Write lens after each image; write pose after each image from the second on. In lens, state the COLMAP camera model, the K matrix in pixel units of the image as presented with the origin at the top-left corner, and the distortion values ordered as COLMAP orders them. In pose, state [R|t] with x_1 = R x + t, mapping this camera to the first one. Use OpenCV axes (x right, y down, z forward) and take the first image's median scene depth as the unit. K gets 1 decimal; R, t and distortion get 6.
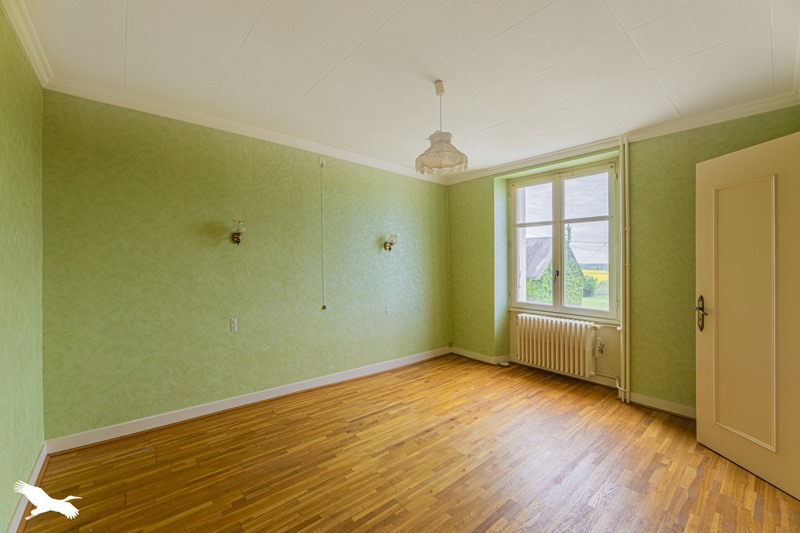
lens RADIAL K [[323.9, 0, 400.0], [0, 323.9, 266.5], [0, 0, 1]] dist [-0.000535, -0.000110]
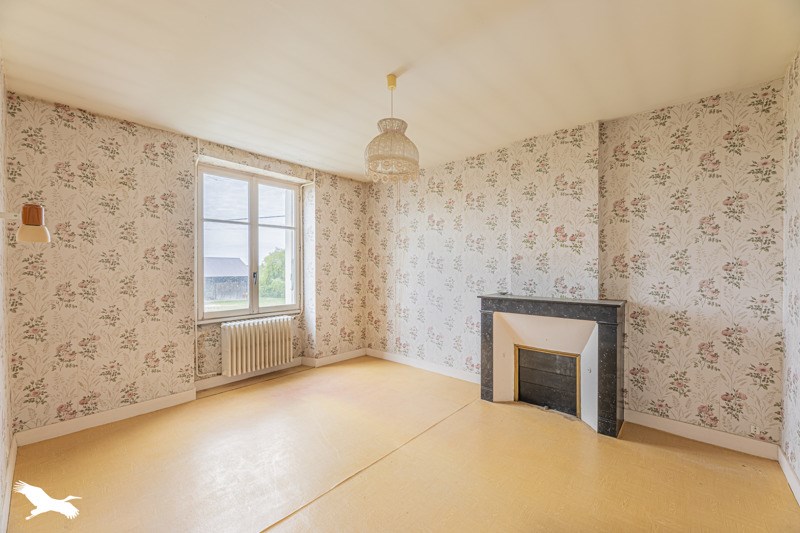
lens RADIAL K [[323.9, 0, 400.0], [0, 323.9, 266.5], [0, 0, 1]] dist [-0.000535, -0.000110]
pose [[-0.127482, 0.003202, 0.991836, -0.563086], [0.007909, 0.999966, -0.002211, 0.000378], [-0.991809, 0.007563, -0.127503, 0.687207]]
